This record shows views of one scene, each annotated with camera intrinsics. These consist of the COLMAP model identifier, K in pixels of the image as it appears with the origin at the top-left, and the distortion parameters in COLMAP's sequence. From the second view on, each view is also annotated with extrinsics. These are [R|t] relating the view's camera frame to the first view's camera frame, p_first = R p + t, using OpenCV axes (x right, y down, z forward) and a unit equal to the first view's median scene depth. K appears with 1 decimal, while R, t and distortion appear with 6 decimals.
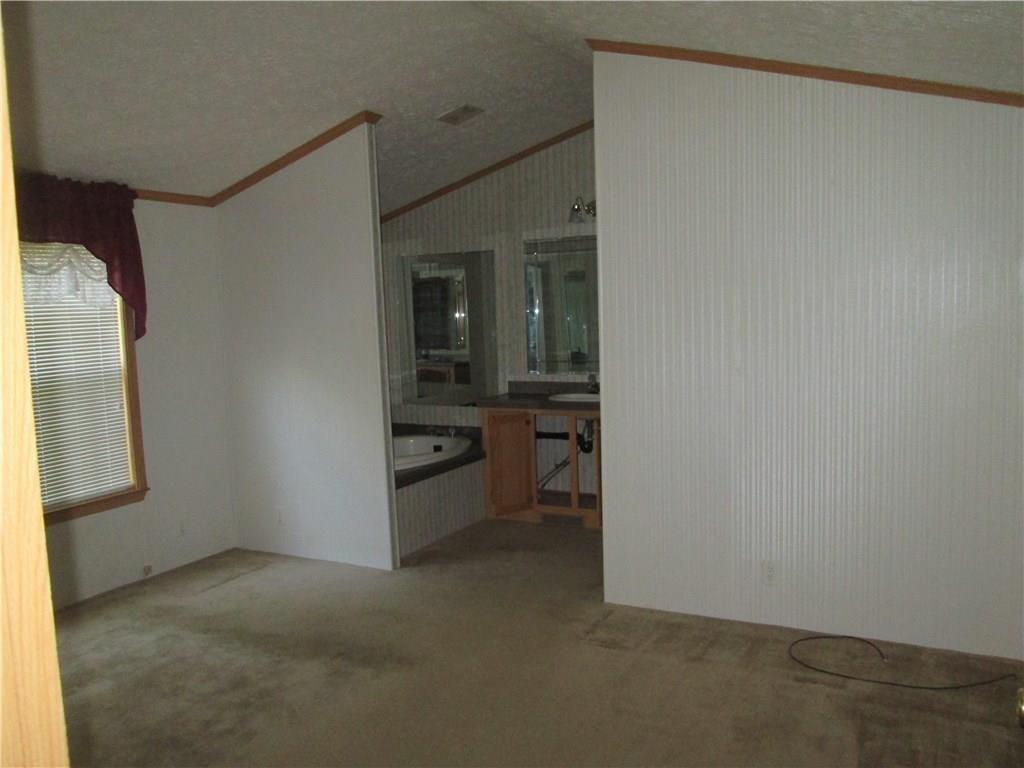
lens RADIAL K [[847.0, 0, 507.4], [0, 847.0, 384.4], [0, 0, 1]] dist [-0.033005, 0.004952]
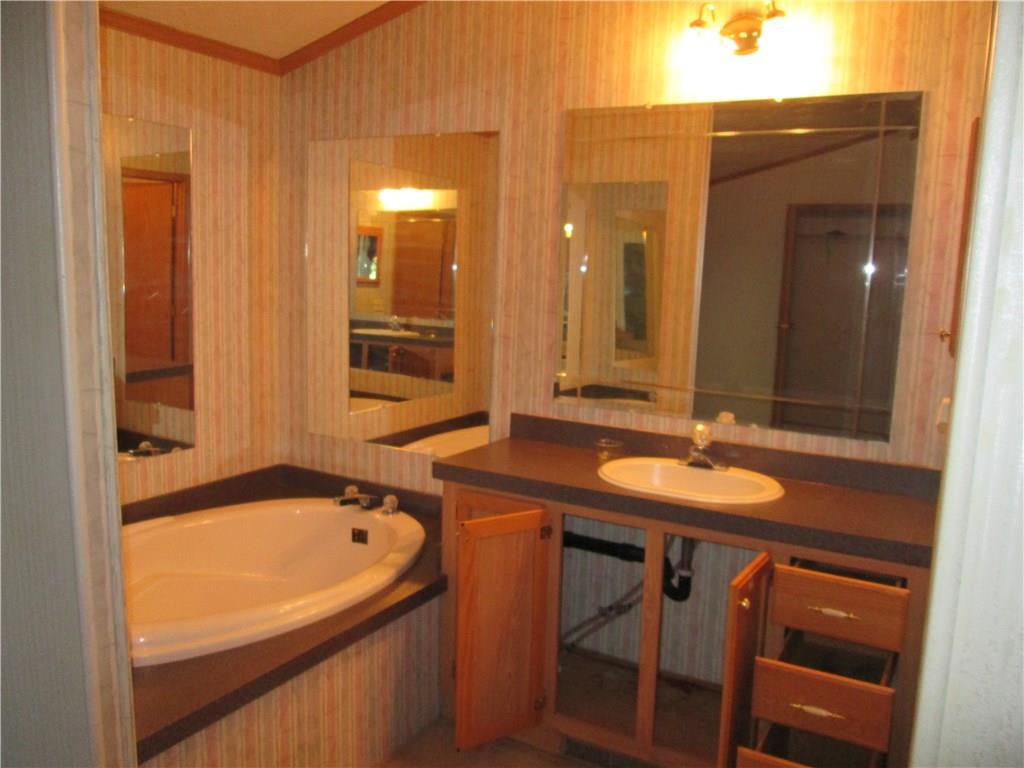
lens RADIAL K [[847.0, 0, 507.4], [0, 847.0, 384.4], [0, 0, 1]] dist [-0.033005, 0.004952]
pose [[0.996948, 0.074808, -0.022323, 0.008519], [-0.073614, 0.996022, 0.050219, -0.044767], [0.025991, -0.048423, 0.998489, 0.535766]]
